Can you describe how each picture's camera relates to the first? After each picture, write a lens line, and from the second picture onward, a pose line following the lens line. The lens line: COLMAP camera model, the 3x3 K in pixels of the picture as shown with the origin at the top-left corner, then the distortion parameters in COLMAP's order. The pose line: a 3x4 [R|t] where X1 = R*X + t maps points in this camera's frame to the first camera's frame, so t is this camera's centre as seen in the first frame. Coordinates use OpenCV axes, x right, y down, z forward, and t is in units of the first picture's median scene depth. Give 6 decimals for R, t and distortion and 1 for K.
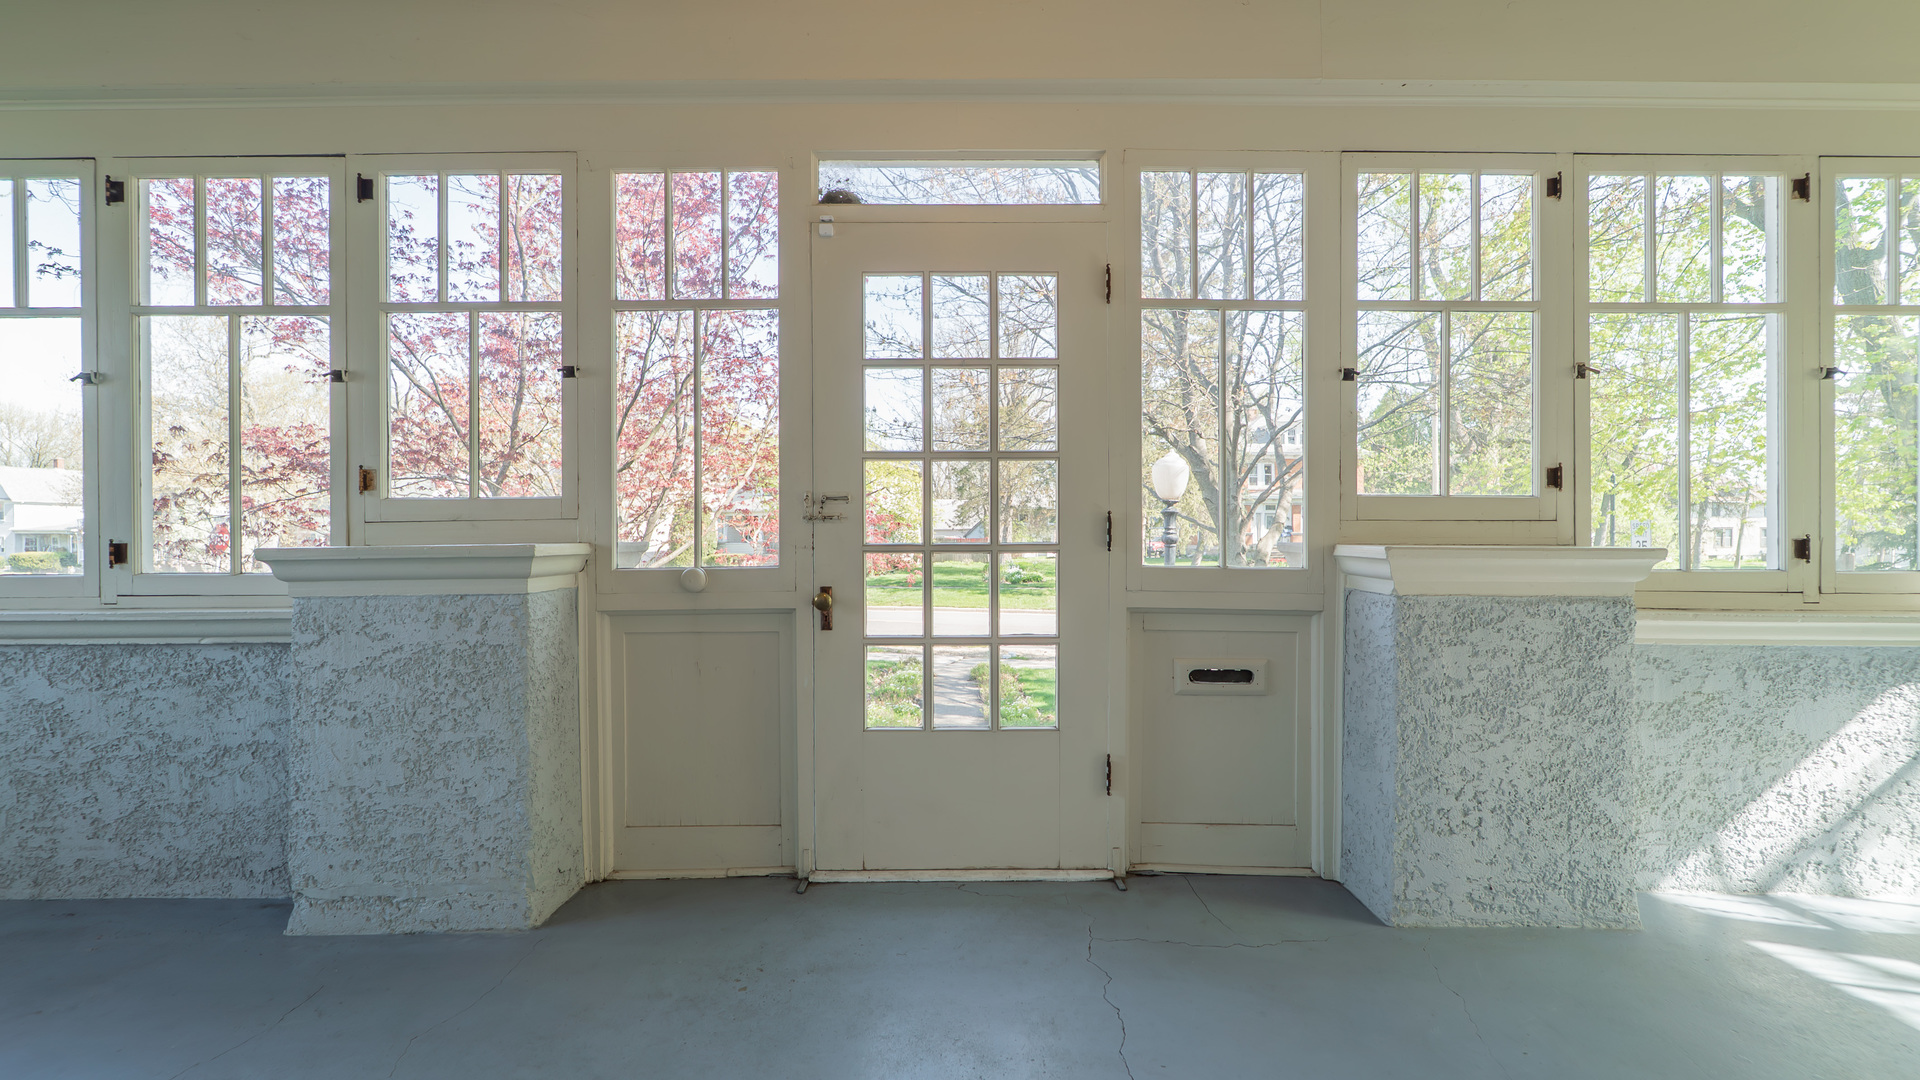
lens RADIAL K [[772.2, 0, 960.0], [0, 772.2, 540.0], [0, 0, 1]] dist [0.000592, -0.000369]
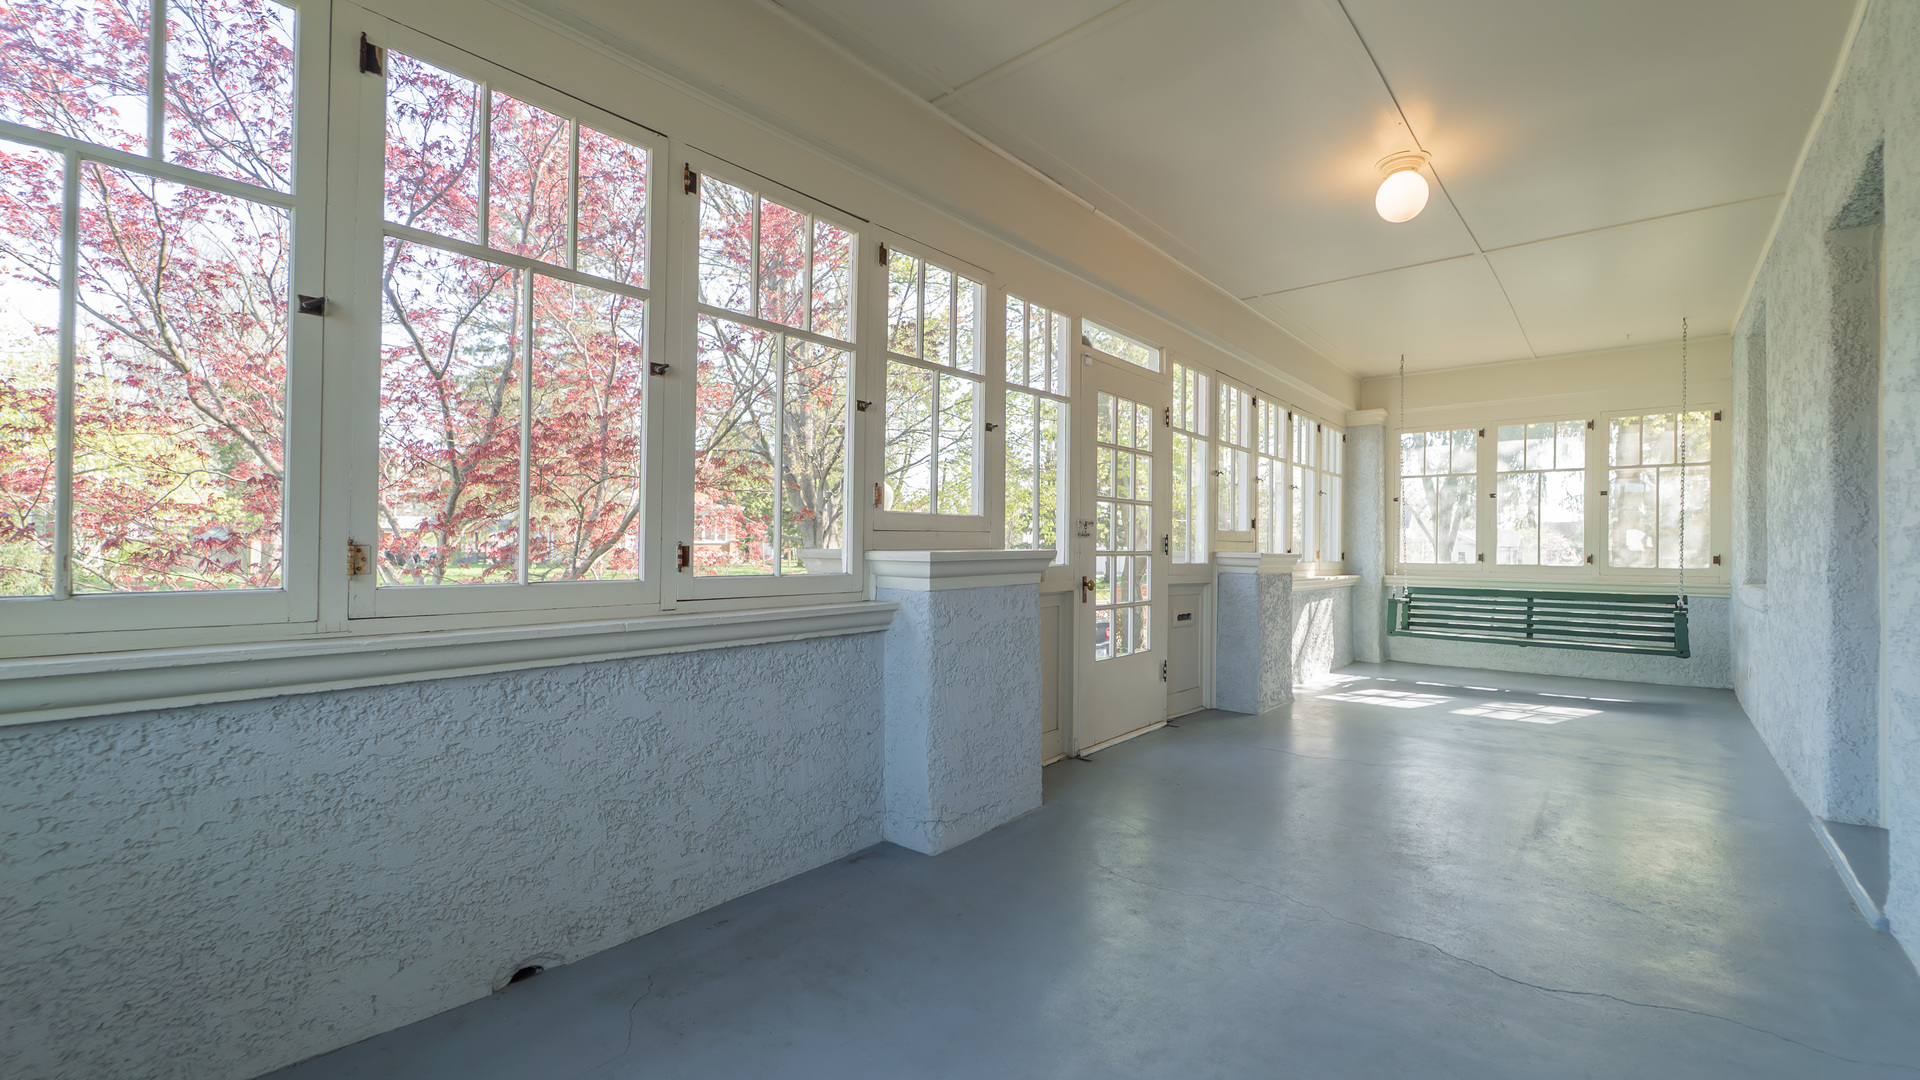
lens RADIAL K [[772.2, 0, 960.0], [0, 772.2, 540.0], [0, 0, 1]] dist [0.000592, -0.000369]
pose [[0.661824, 0.015293, 0.749503, -1.619832], [-0.008030, 0.999879, -0.013311, 0.007097], [-0.749616, 0.002791, 0.661867, 0.110493]]
